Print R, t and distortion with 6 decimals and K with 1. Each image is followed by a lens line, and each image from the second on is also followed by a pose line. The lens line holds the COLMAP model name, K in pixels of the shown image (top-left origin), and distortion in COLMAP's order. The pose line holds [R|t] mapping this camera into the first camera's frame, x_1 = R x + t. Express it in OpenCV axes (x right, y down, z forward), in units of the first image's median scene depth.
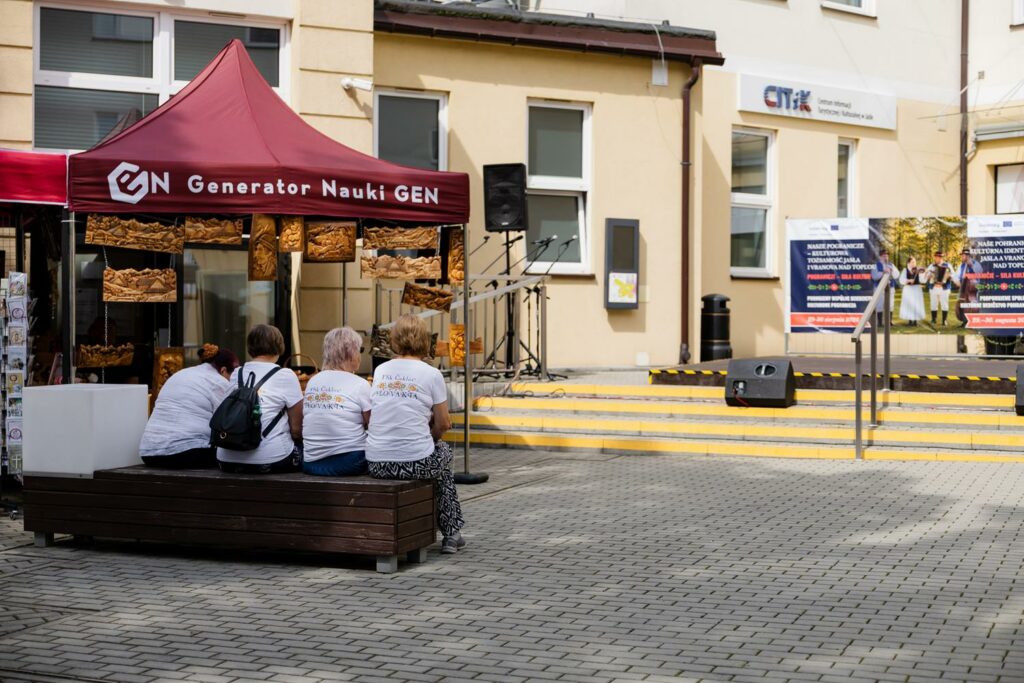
lens RADIAL K [[1498.3, 0, 520.8], [0, 1498.3, 335.2], [0, 0, 1]] dist [0.032302, 0.000000]
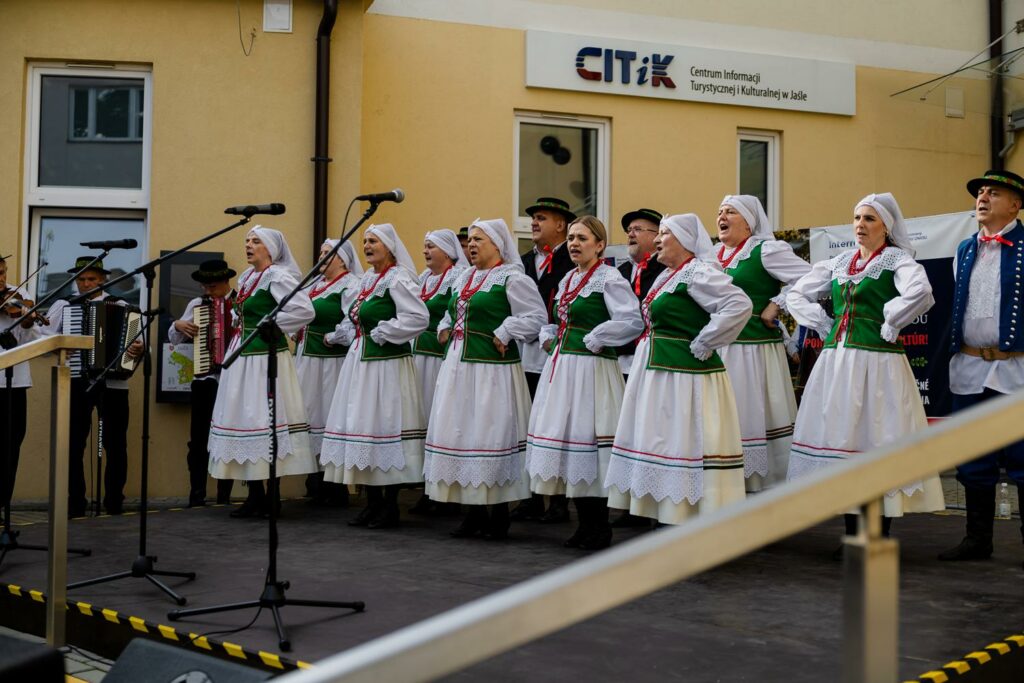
lens RADIAL K [[1167.3, 0, 514.7], [0, 1167.3, 340.7], [0, 0, 1]] dist [0.014849, 0.000000]
pose [[0.941347, -0.009417, -0.337310, 0.442075], [-0.006783, 0.998880, -0.046816, -0.027432], [0.337373, 0.046358, 0.940229, 0.774499]]
